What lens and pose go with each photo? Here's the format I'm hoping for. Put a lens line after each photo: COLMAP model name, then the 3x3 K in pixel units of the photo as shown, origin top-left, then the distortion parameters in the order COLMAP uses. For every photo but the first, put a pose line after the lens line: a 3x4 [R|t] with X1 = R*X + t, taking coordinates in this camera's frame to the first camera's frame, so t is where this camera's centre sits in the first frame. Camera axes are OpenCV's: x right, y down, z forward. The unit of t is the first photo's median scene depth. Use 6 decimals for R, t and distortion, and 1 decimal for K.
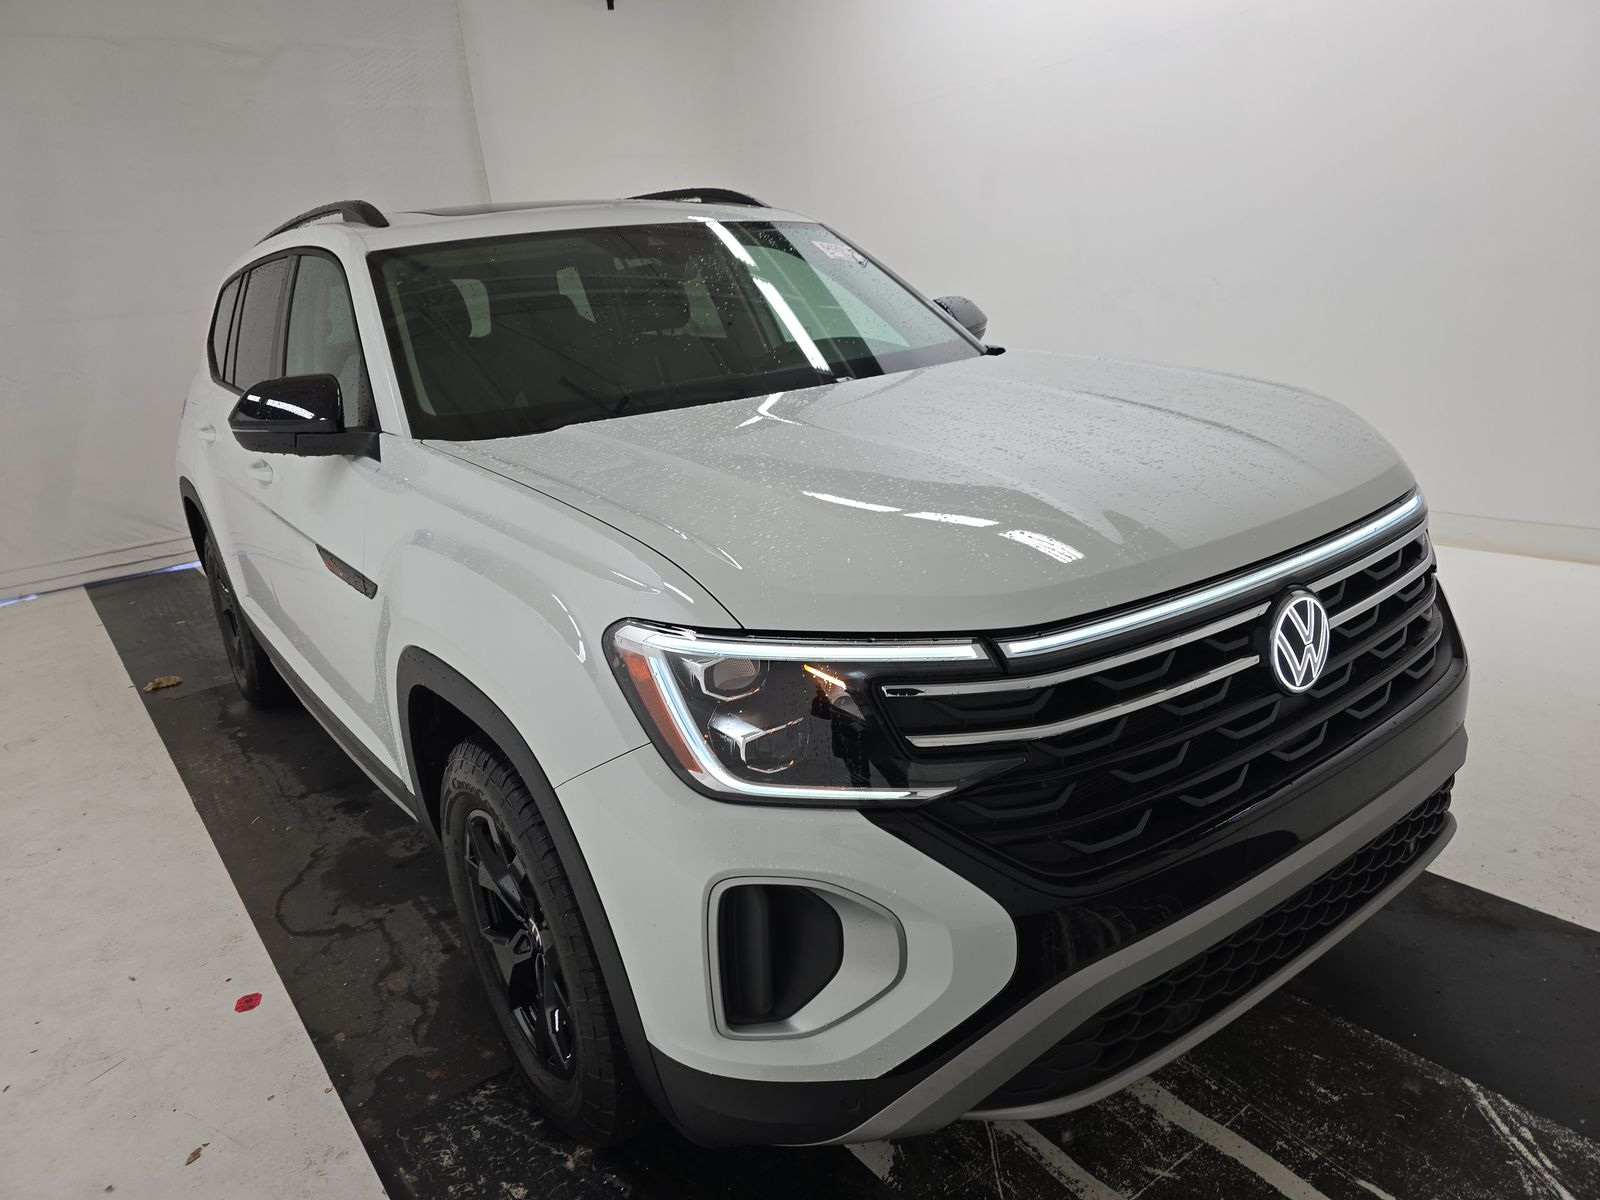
lens RADIAL K [[1102.7, 0, 810.2], [0, 1102.7, 595.7], [0, 0, 1]] dist [0.084491, -0.108667]
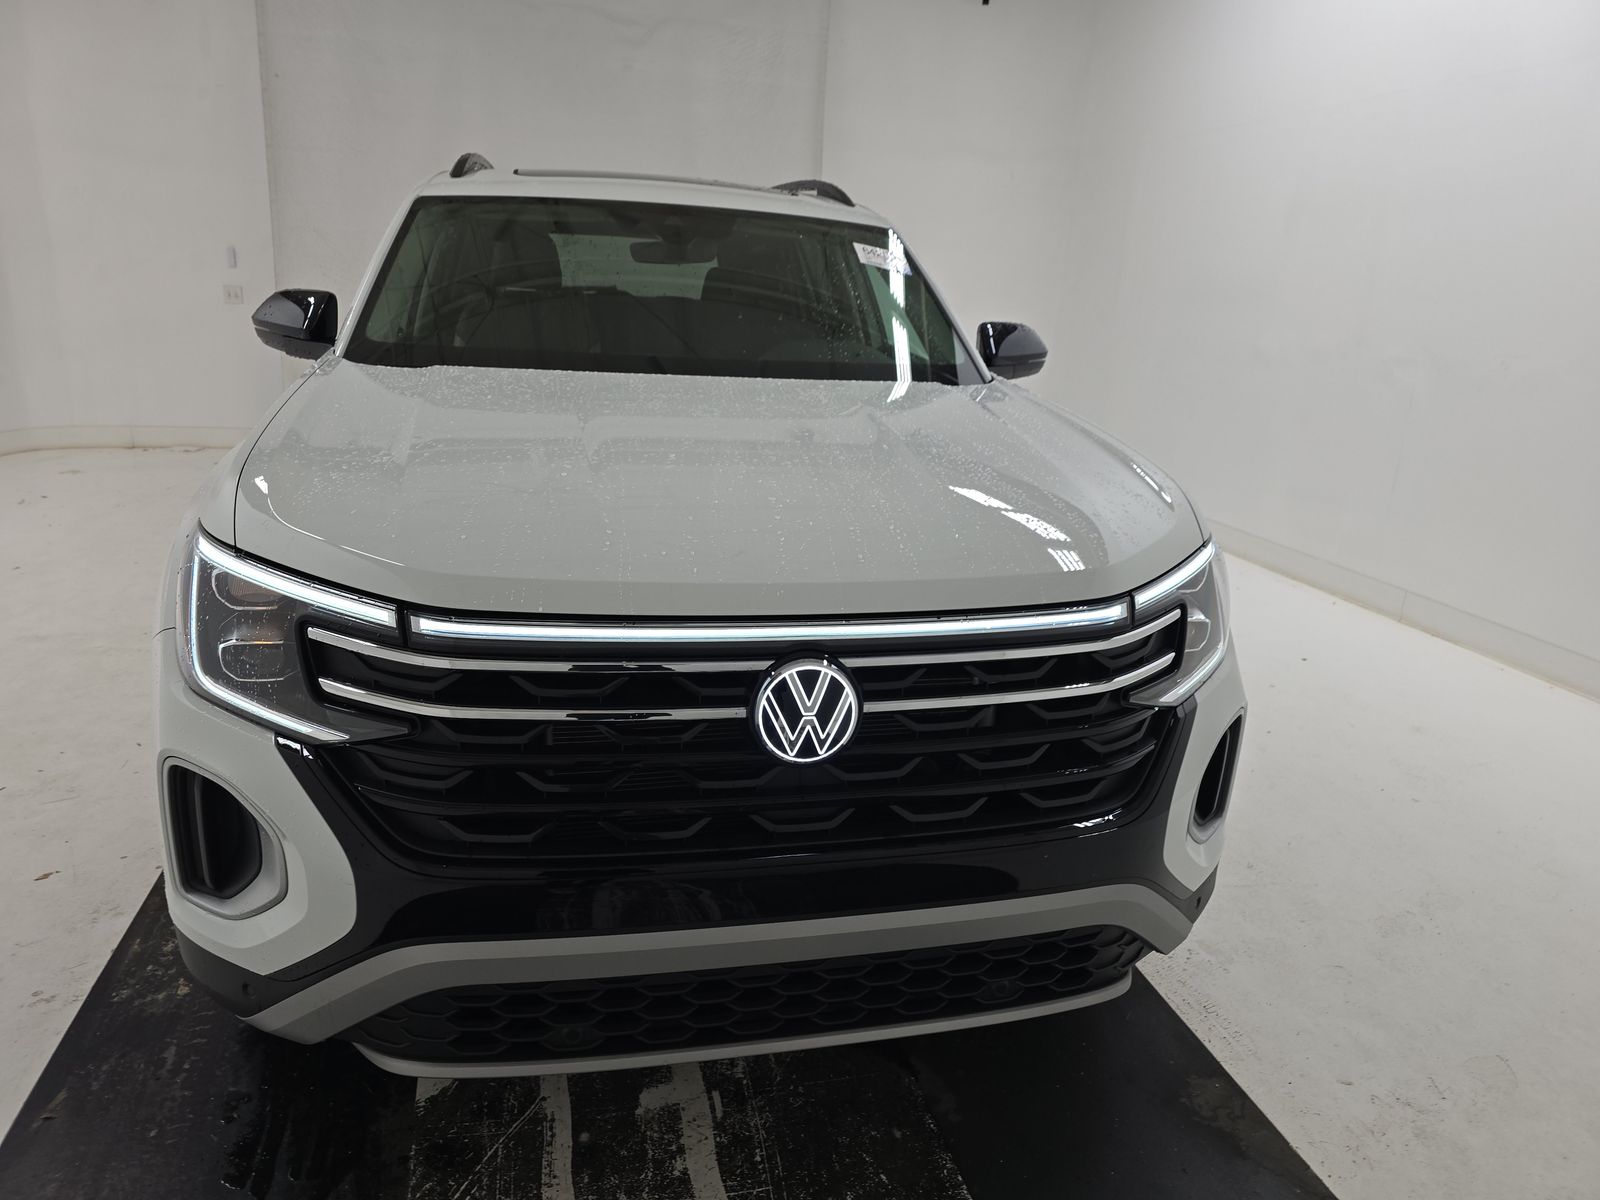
lens RADIAL K [[1102.7, 0, 810.2], [0, 1102.7, 595.7], [0, 0, 1]] dist [0.084491, -0.108667]
pose [[0.904336, 0.242286, -0.351388, 0.721213], [-0.240236, 0.969418, 0.050150, -0.097605], [0.352792, 0.039063, 0.934886, 0.124680]]
